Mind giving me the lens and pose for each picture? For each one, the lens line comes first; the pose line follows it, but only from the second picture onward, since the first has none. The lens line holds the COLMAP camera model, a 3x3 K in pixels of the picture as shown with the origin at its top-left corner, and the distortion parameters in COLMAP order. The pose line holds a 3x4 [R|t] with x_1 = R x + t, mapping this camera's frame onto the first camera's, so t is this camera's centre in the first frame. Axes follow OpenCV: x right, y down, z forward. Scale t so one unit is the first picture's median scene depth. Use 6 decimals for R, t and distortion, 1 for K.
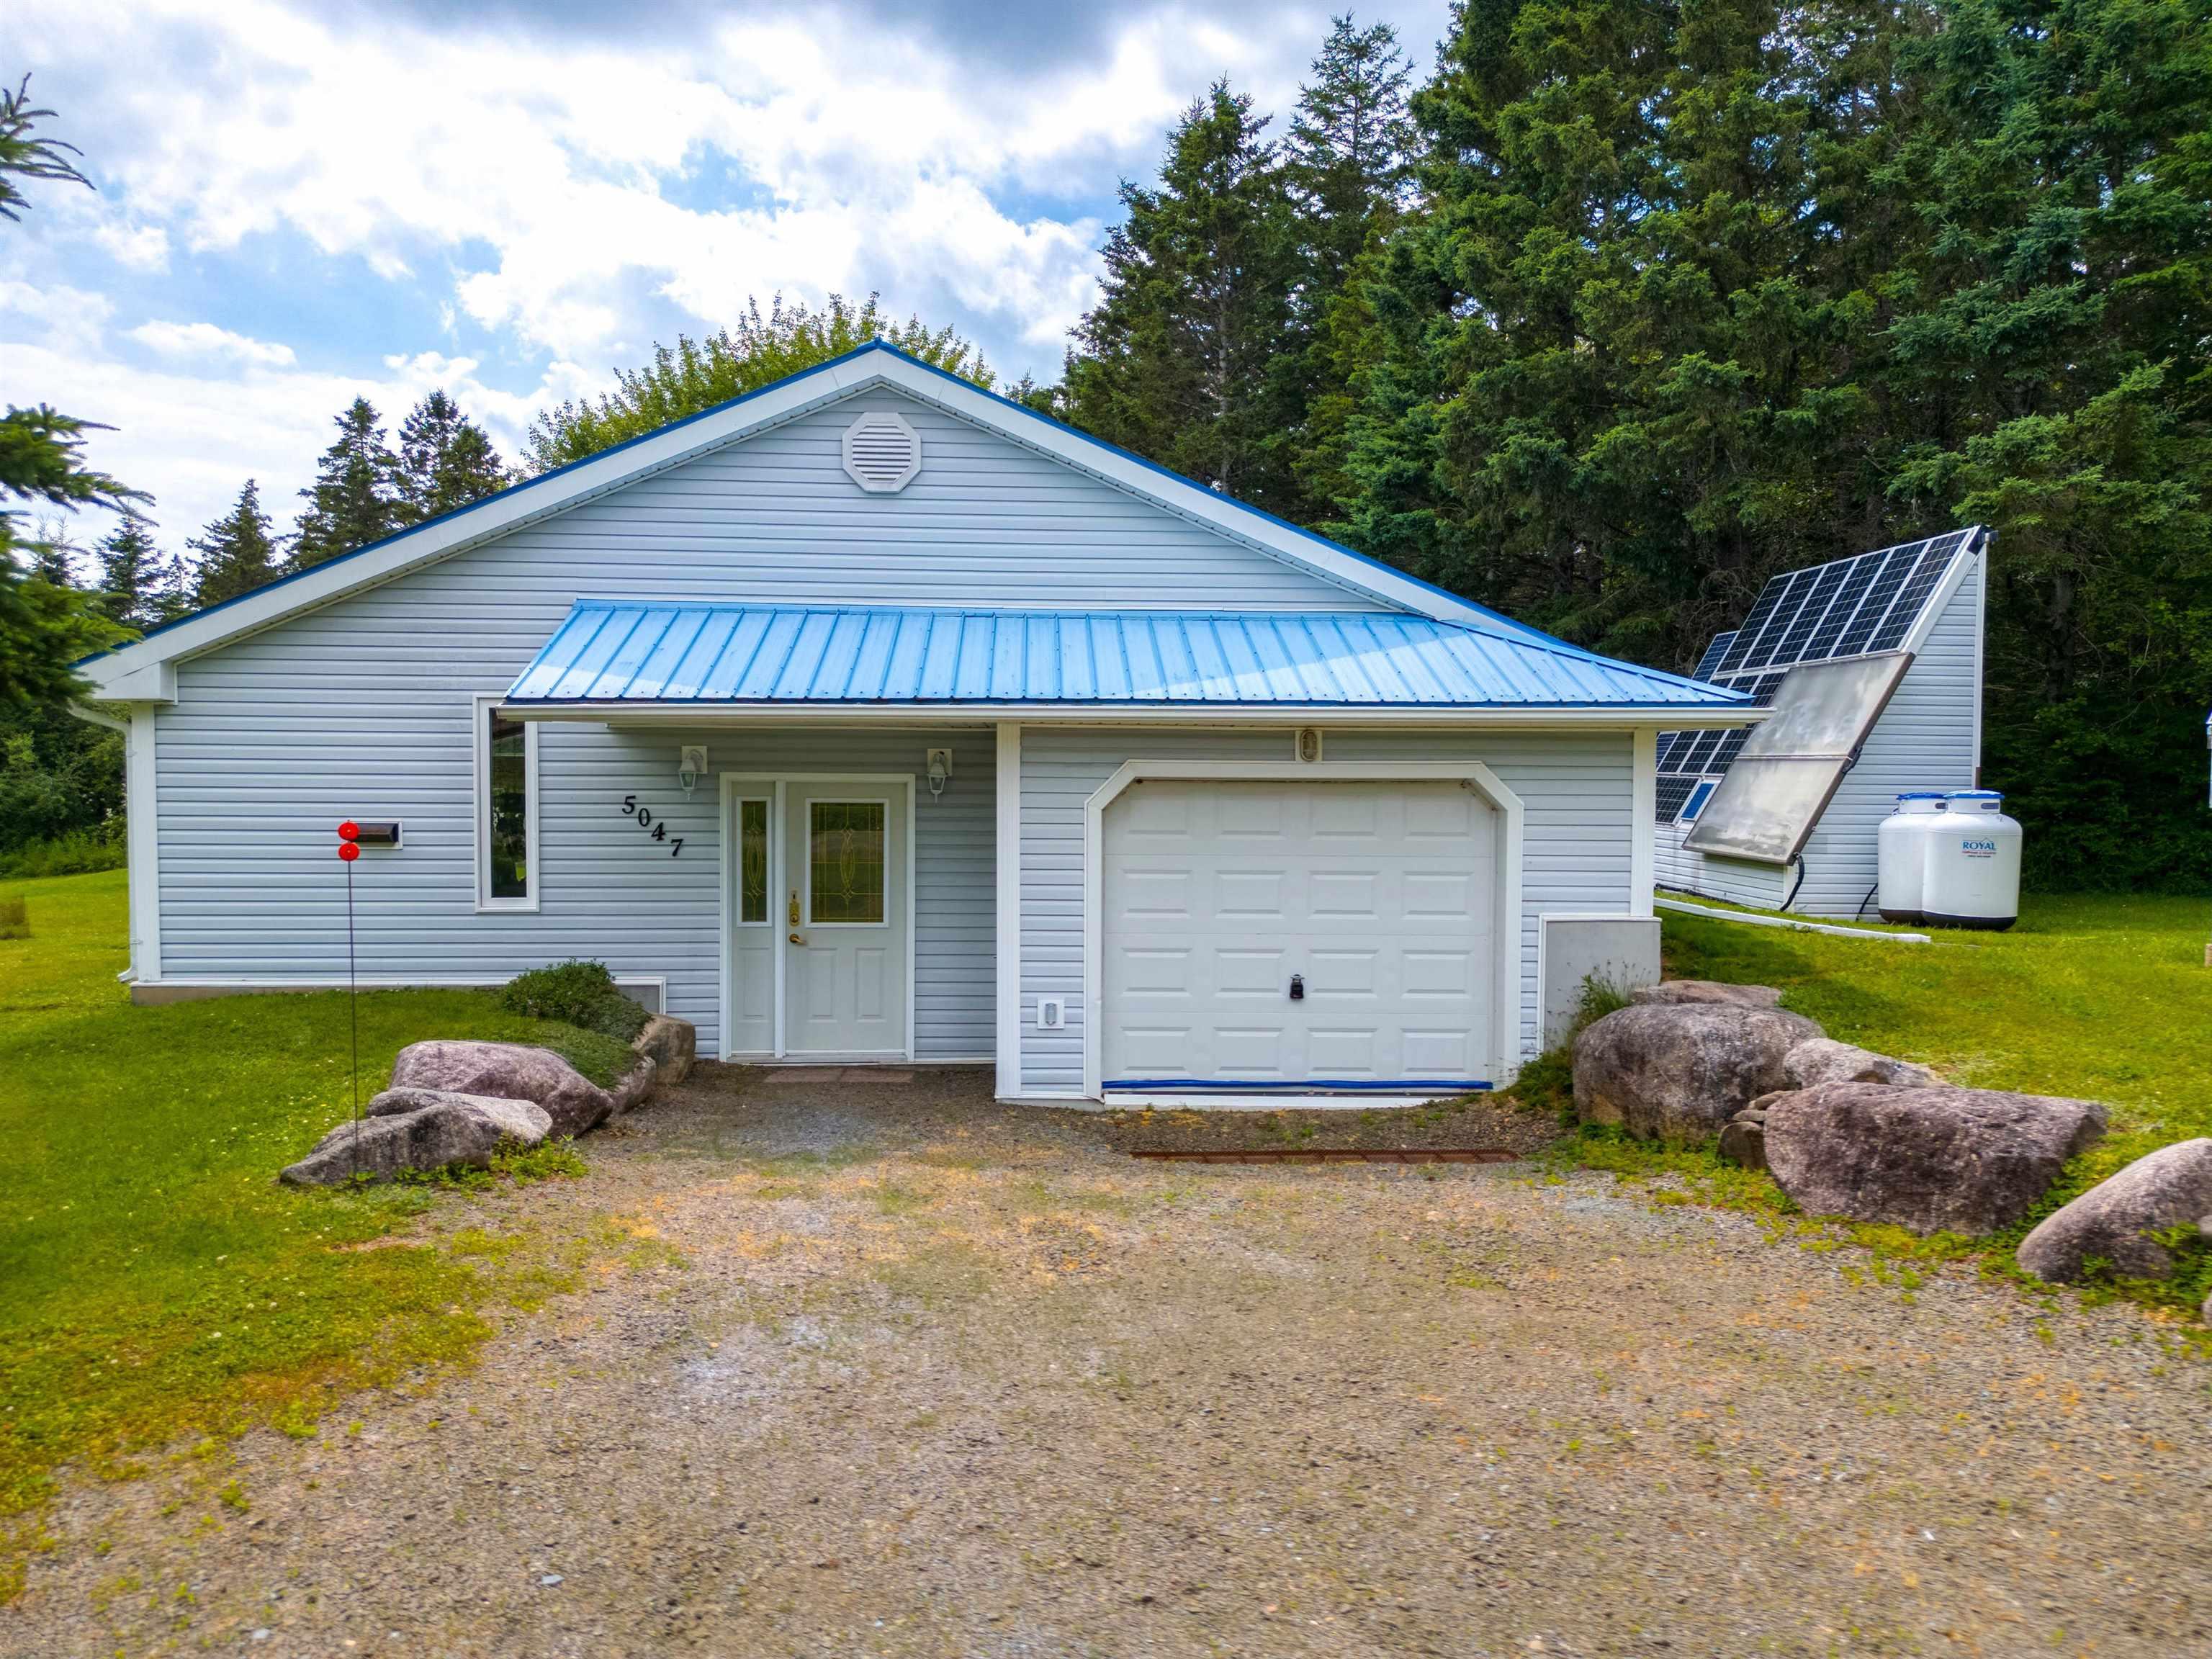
lens RADIAL K [[1544.9, 0, 1105.2], [0, 1544.9, 831.9], [0, 0, 1]] dist [0.075272, -0.084387]
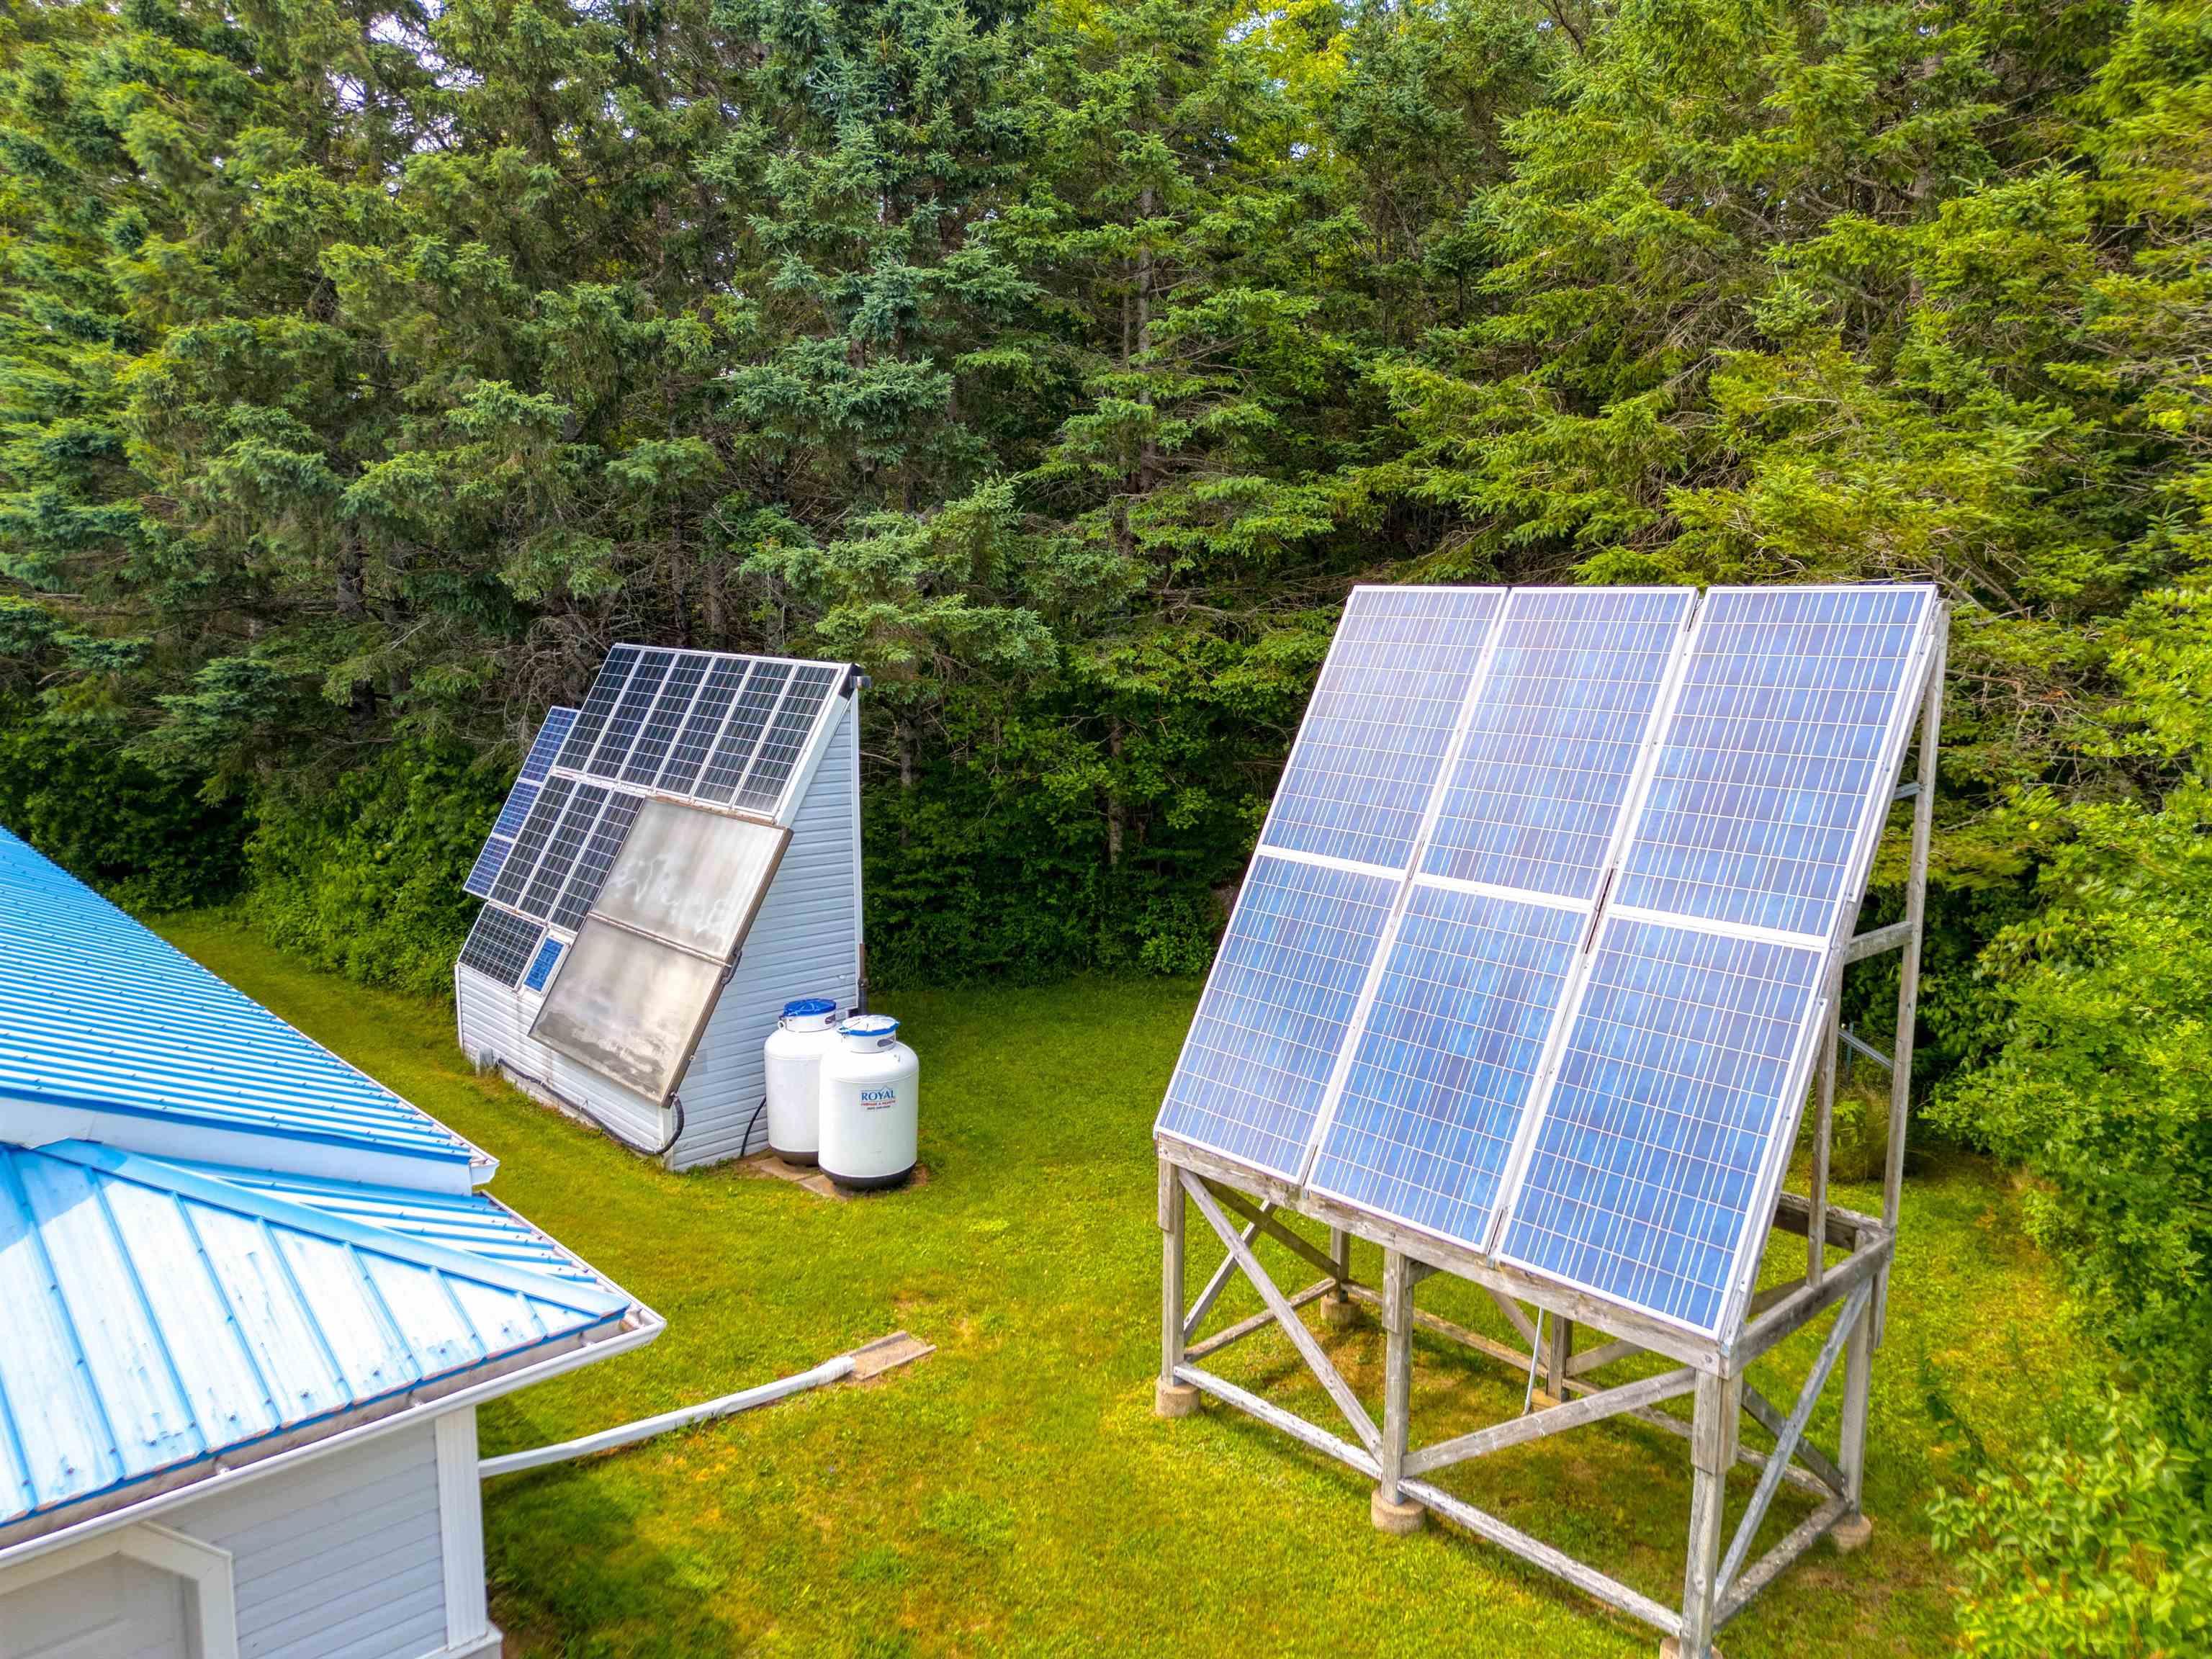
lens RADIAL K [[1558.3, 0, 1099.3], [0, 1558.3, 824.7], [0, 0, 1]] dist [0.070692, -0.071519]
pose [[0.762736, -0.096192, 0.639516, 0.110145], [0.023329, 0.992325, 0.121435, -0.210034], [-0.646289, -0.077704, 0.759126, 0.263605]]
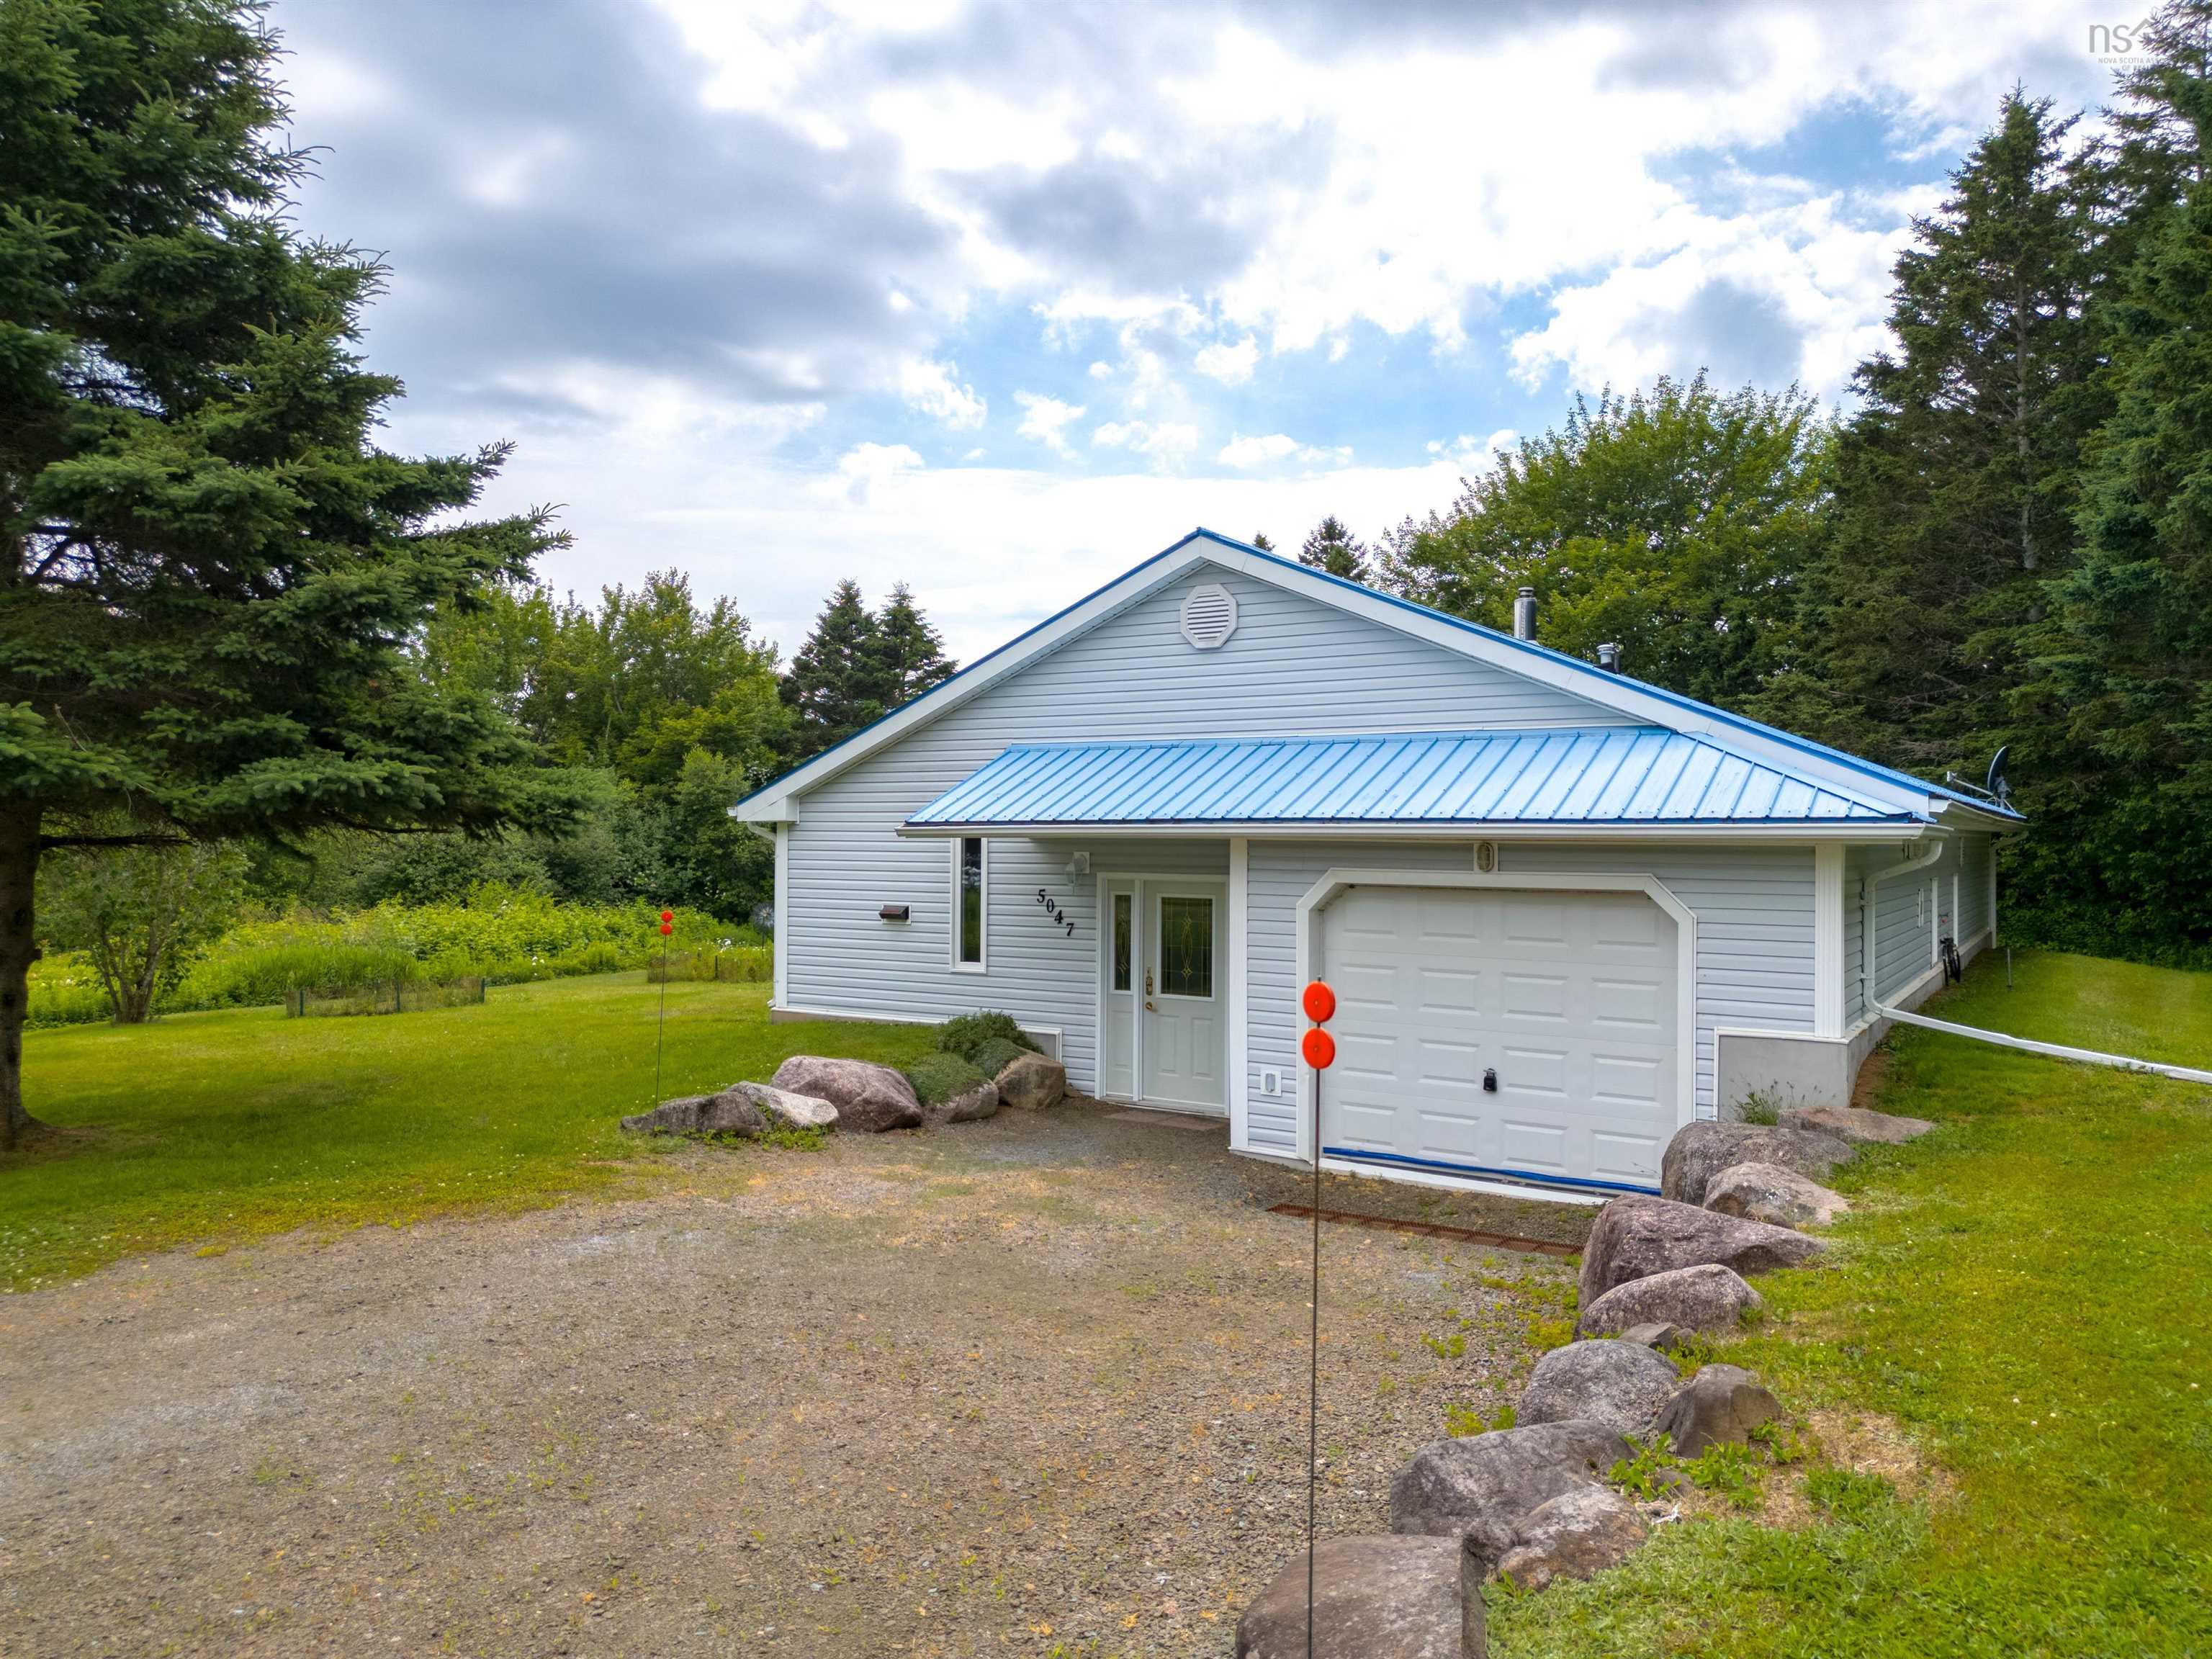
lens RADIAL K [[1544.9, 0, 1105.2], [0, 1544.9, 831.9], [0, 0, 1]] dist [0.075272, -0.084387]
pose [[0.819784, -0.001988, -0.572670, 0.347980], [-0.024861, 0.998928, -0.039056, -0.015576], [0.572133, 0.046254, 0.818855, -0.034592]]
